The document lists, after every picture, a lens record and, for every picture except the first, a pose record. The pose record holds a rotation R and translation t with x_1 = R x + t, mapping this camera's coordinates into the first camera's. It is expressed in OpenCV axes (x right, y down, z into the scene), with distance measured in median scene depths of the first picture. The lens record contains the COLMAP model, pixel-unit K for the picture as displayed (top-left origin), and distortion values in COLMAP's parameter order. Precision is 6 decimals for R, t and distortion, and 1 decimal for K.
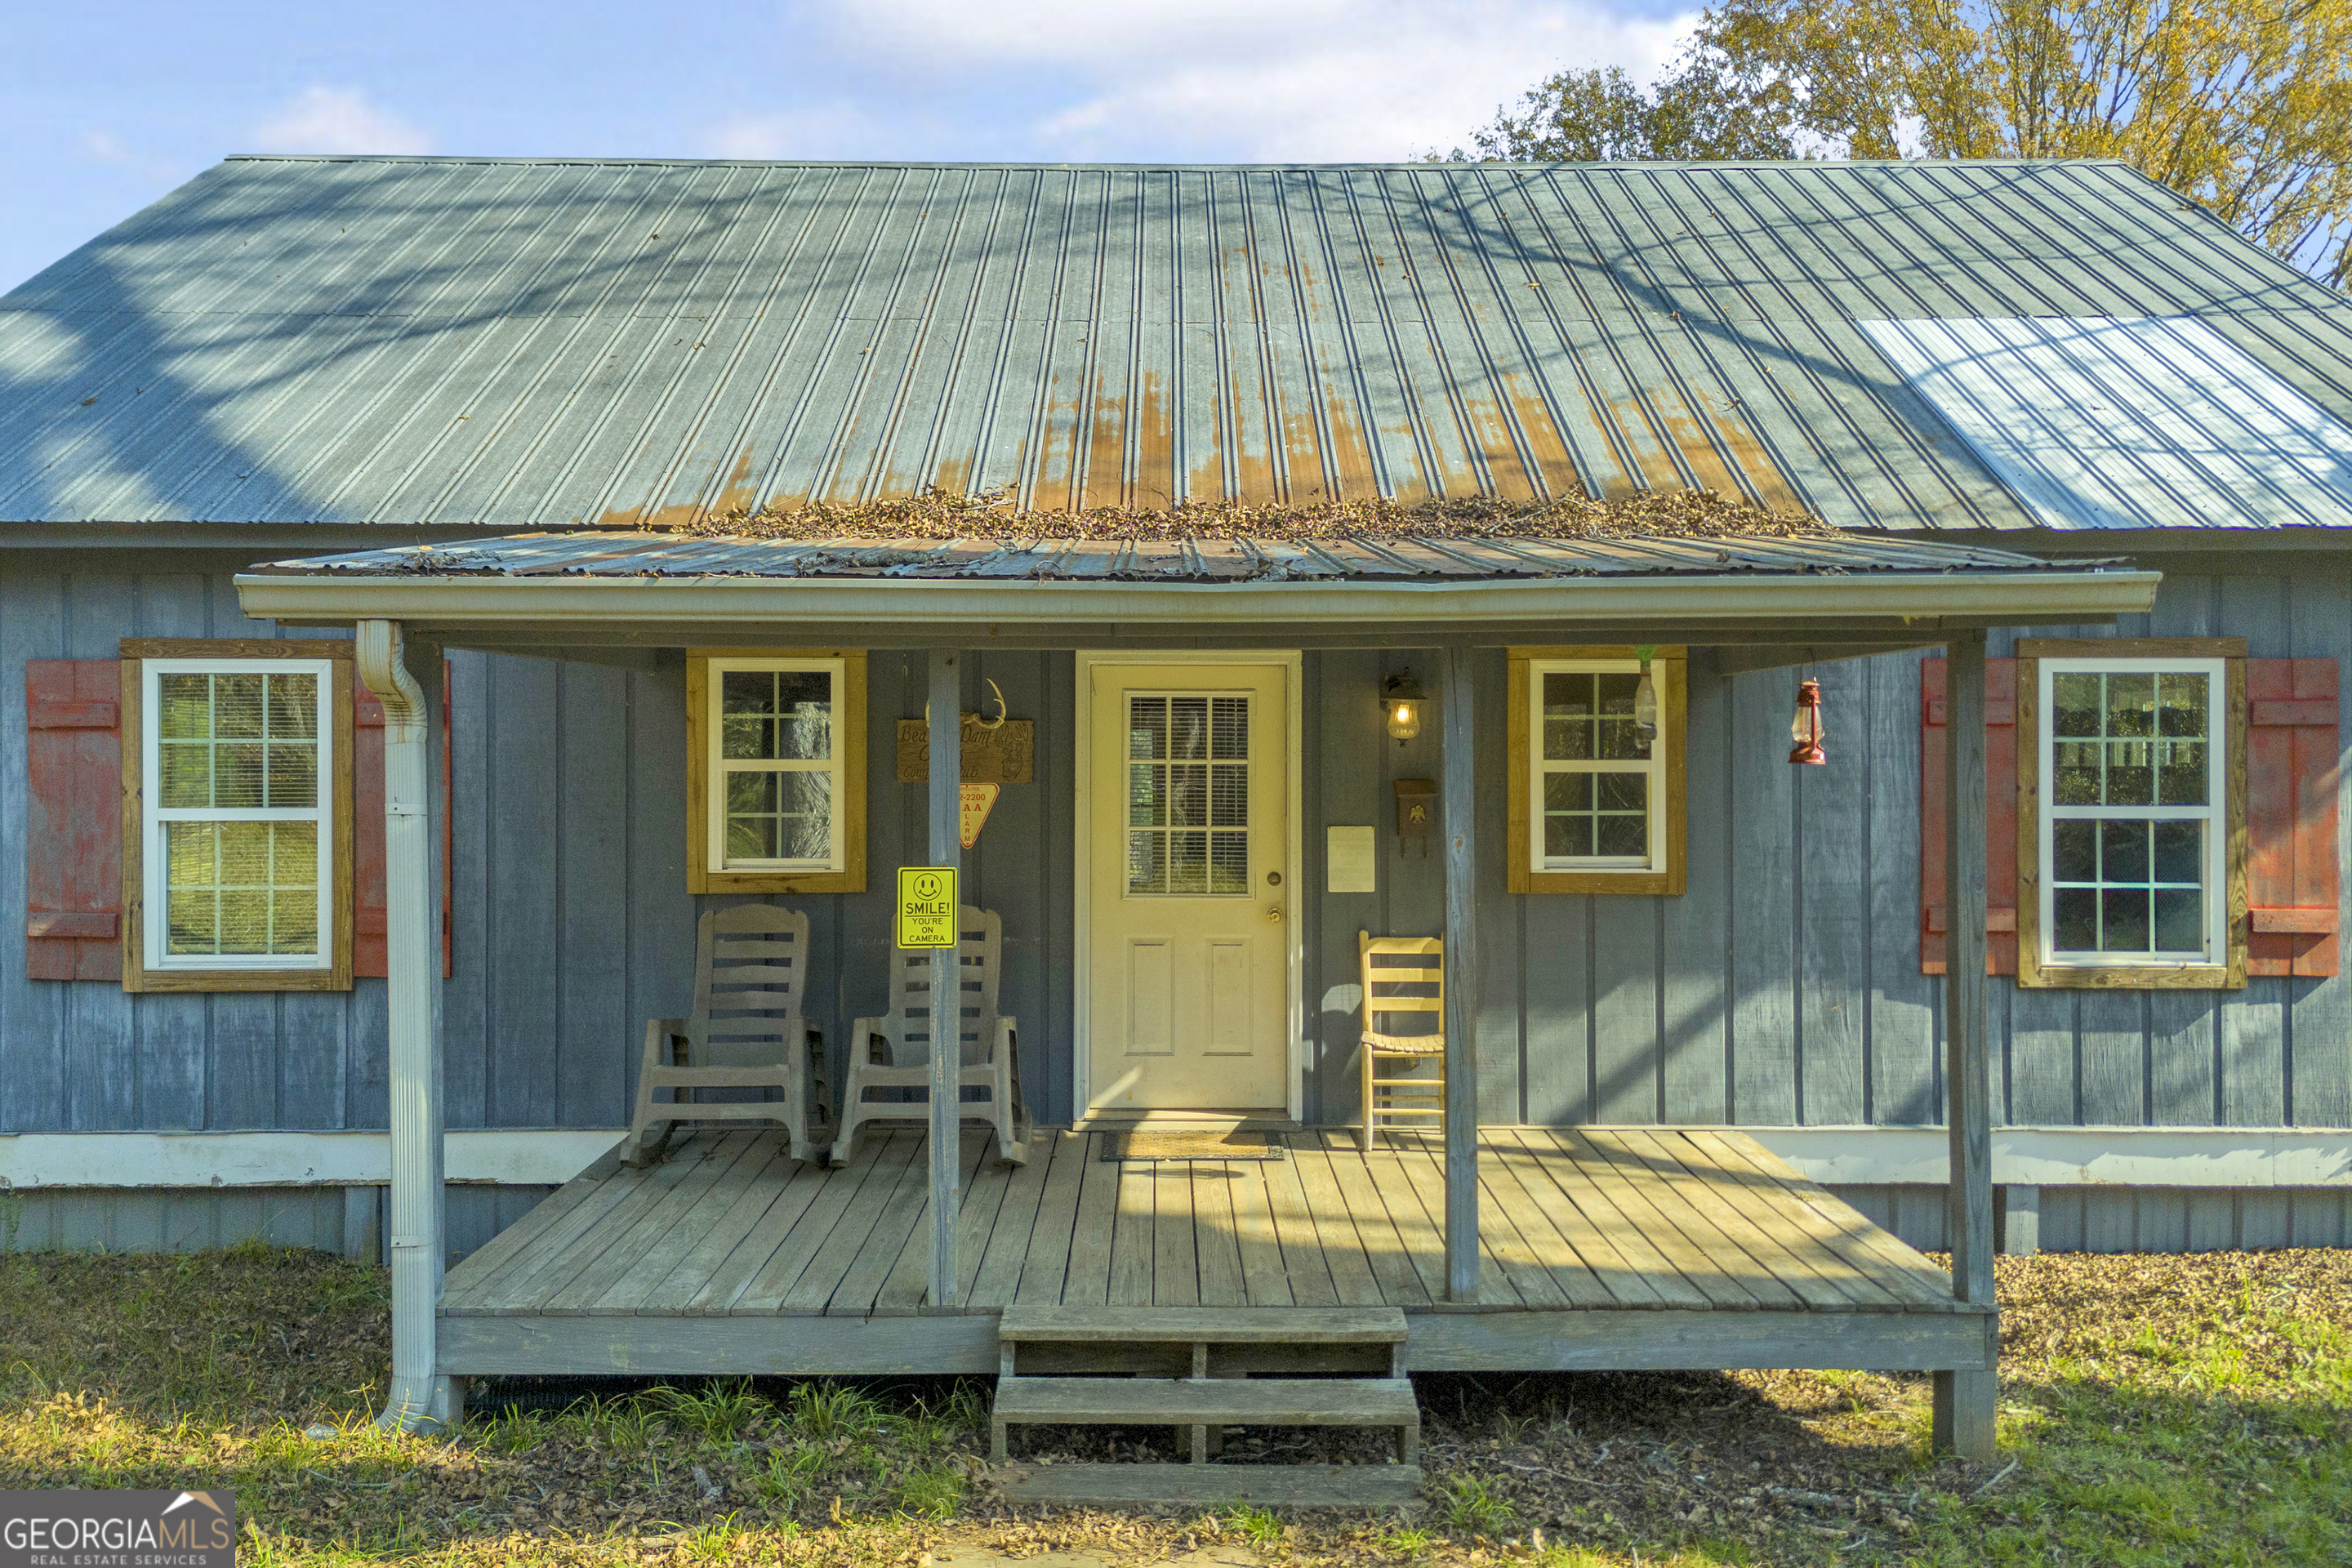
lens RADIAL K [[1837.1, 0, 1177.0], [0, 1837.1, 790.2], [0, 0, 1]] dist [0.051104, -0.035543]
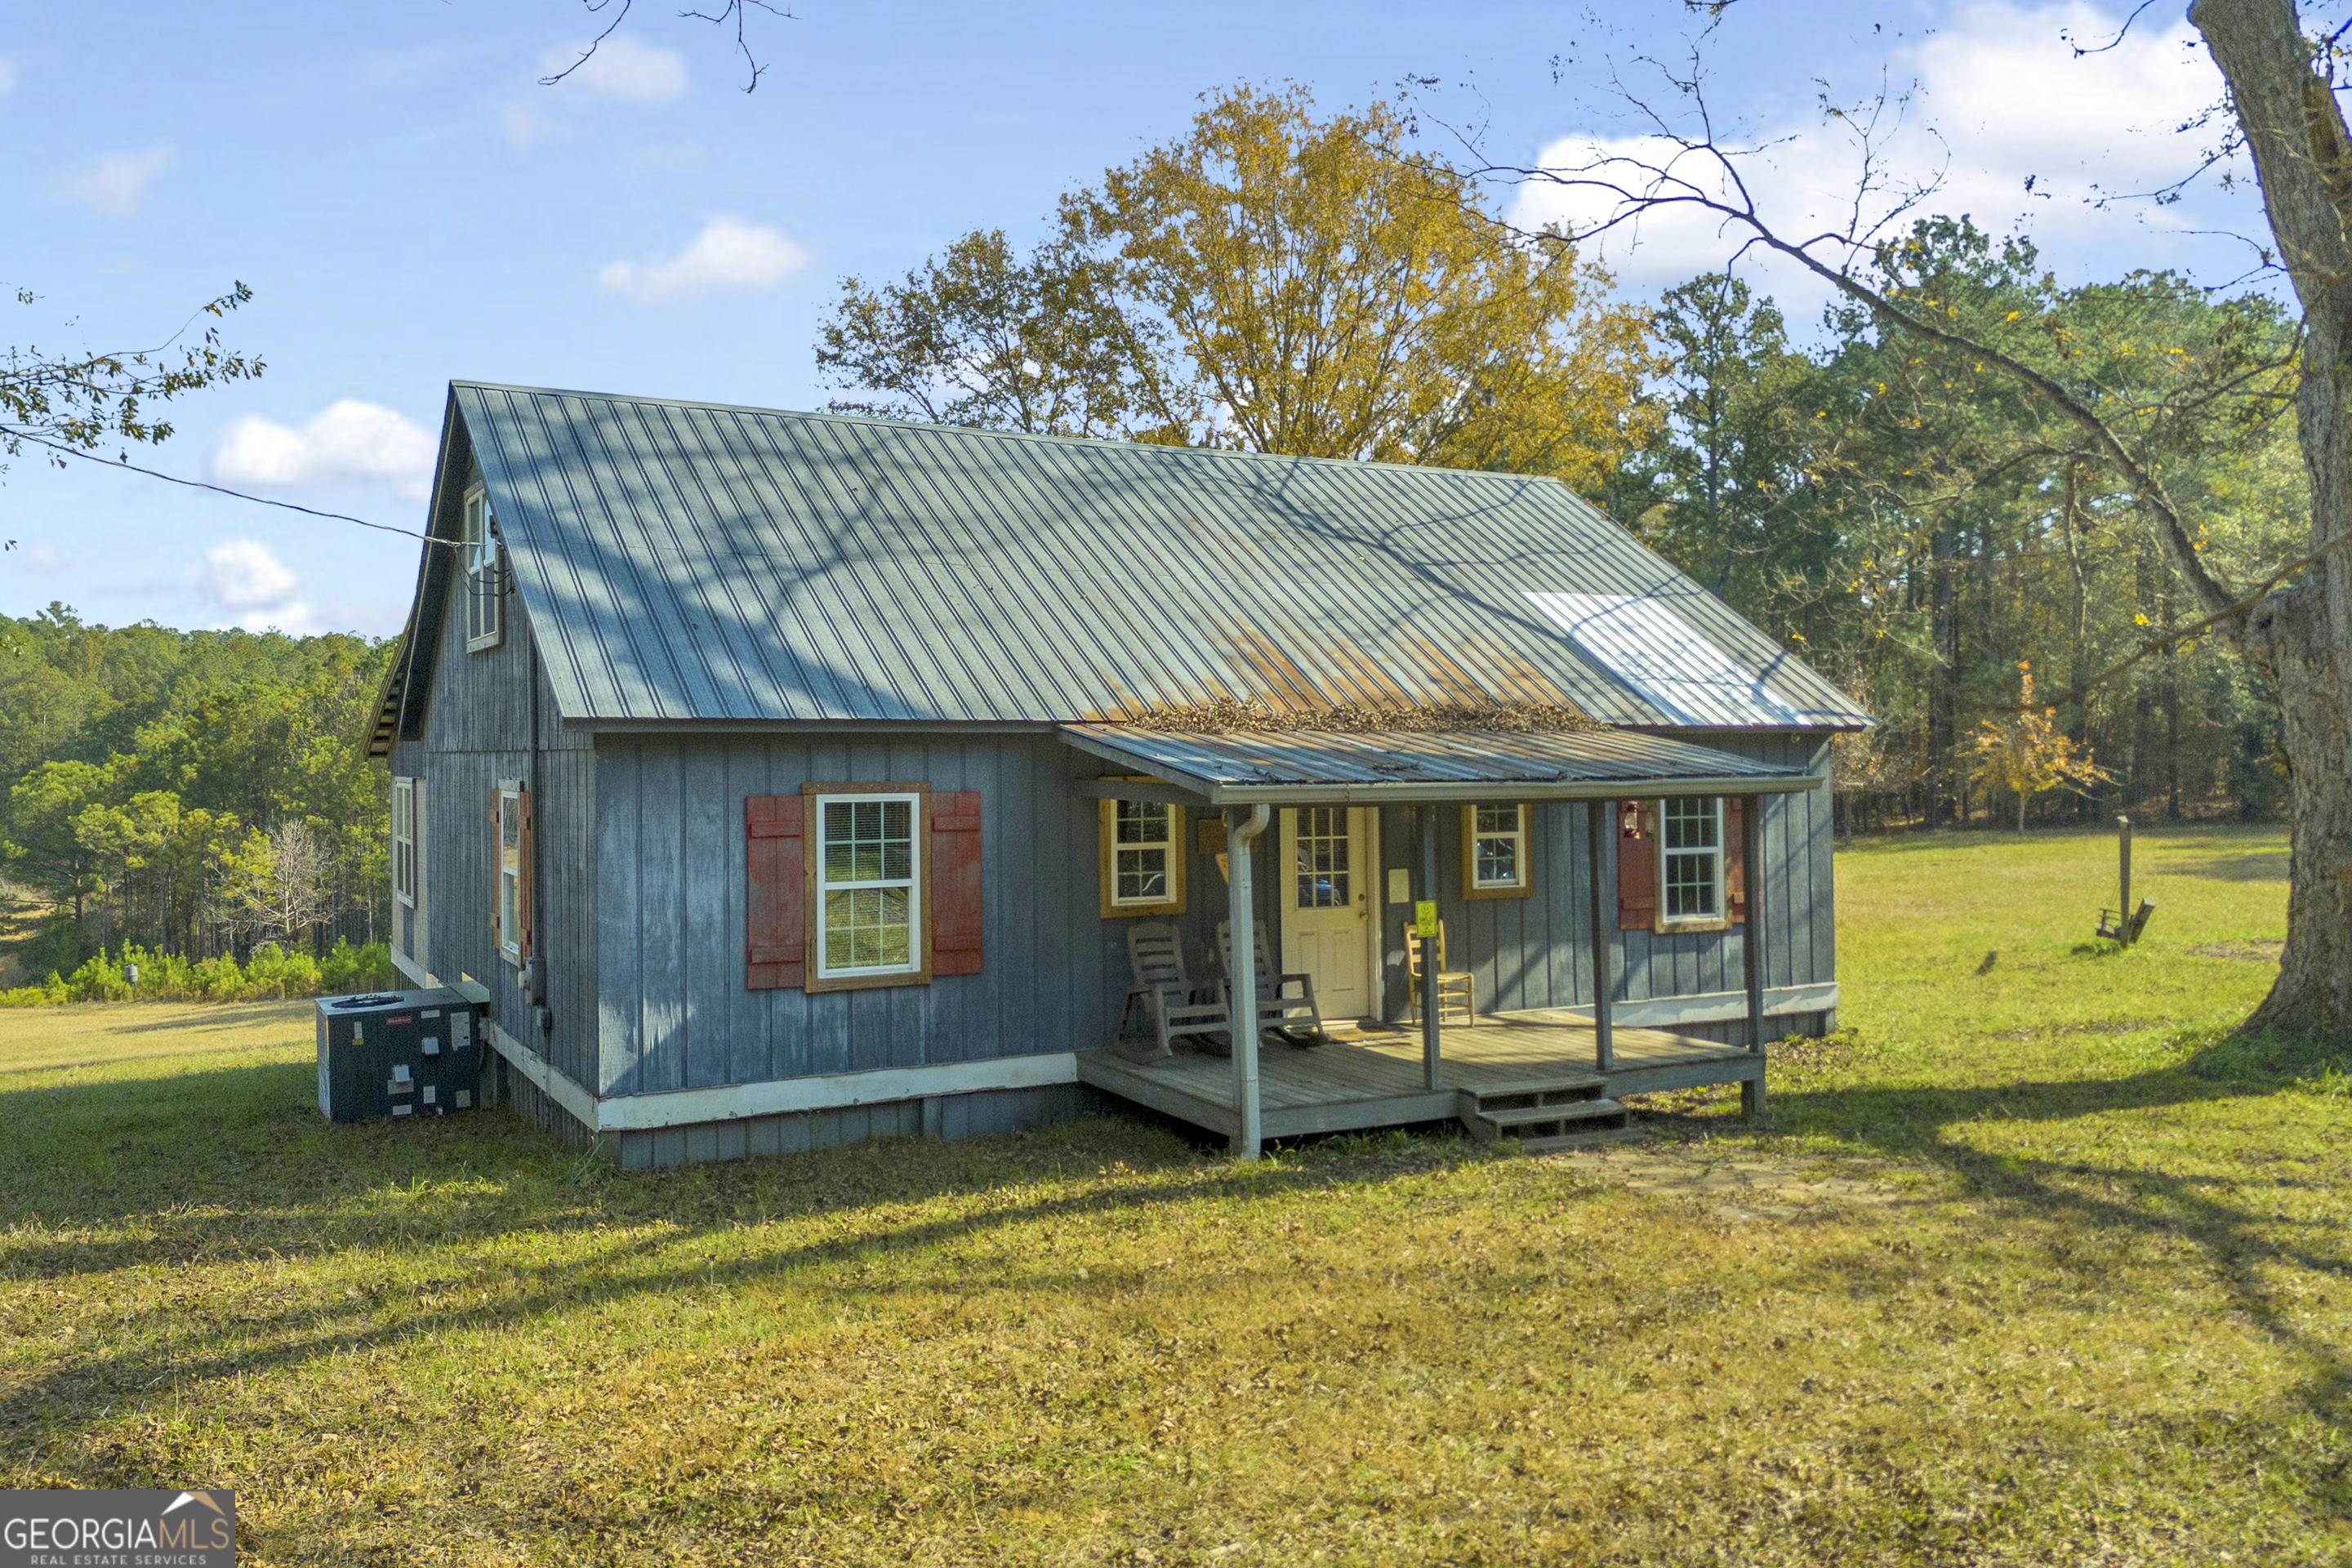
lens RADIAL K [[1837.1, 0, 1168.4], [0, 1837.1, 762.2], [0, 0, 1]] dist [0.051104, -0.035543]
pose [[0.879554, -0.006440, 0.475756, -1.062919], [0.011703, 0.999899, -0.008101, -0.082395], [-0.475655, 0.012693, 0.879540, -0.617472]]
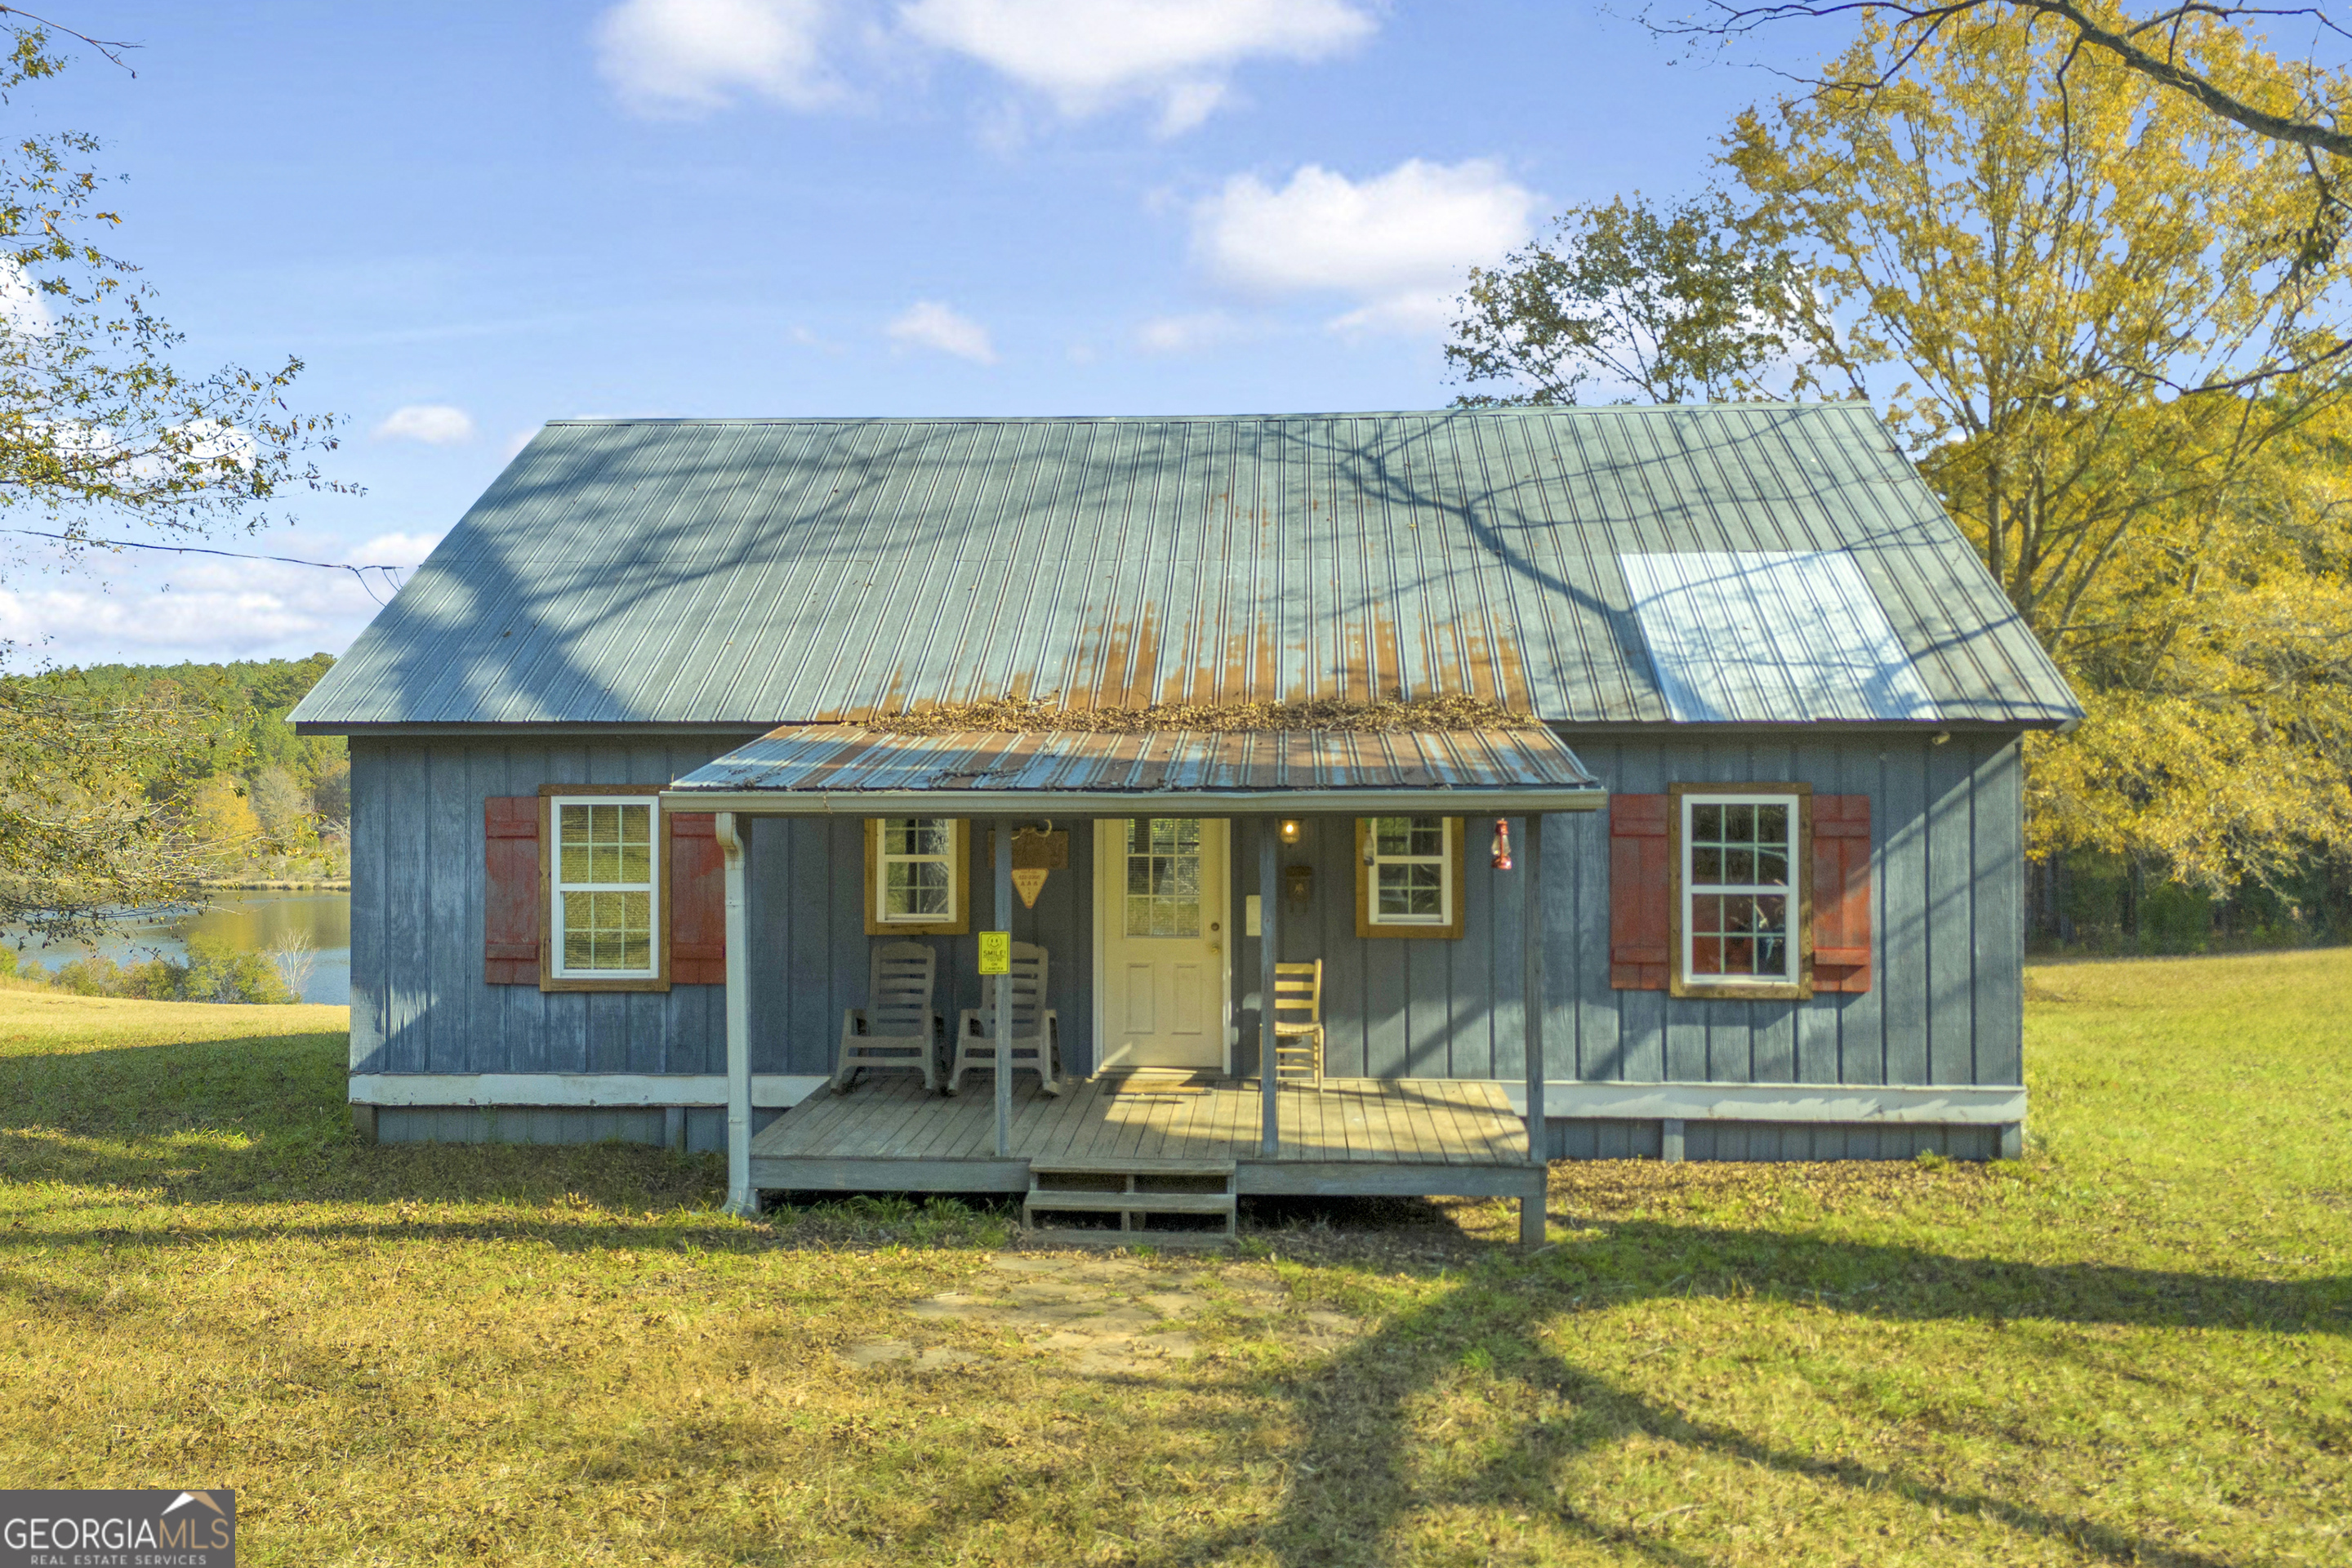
lens RADIAL K [[1837.1, 0, 1171.8], [0, 1837.1, 782.6], [0, 0, 1]] dist [0.051104, -0.035543]
pose [[0.997482, -0.000599, -0.070921, 0.132983], [0.000457, 0.999998, -0.002021, -0.079065], [0.070922, 0.001984, 0.997480, -0.650894]]
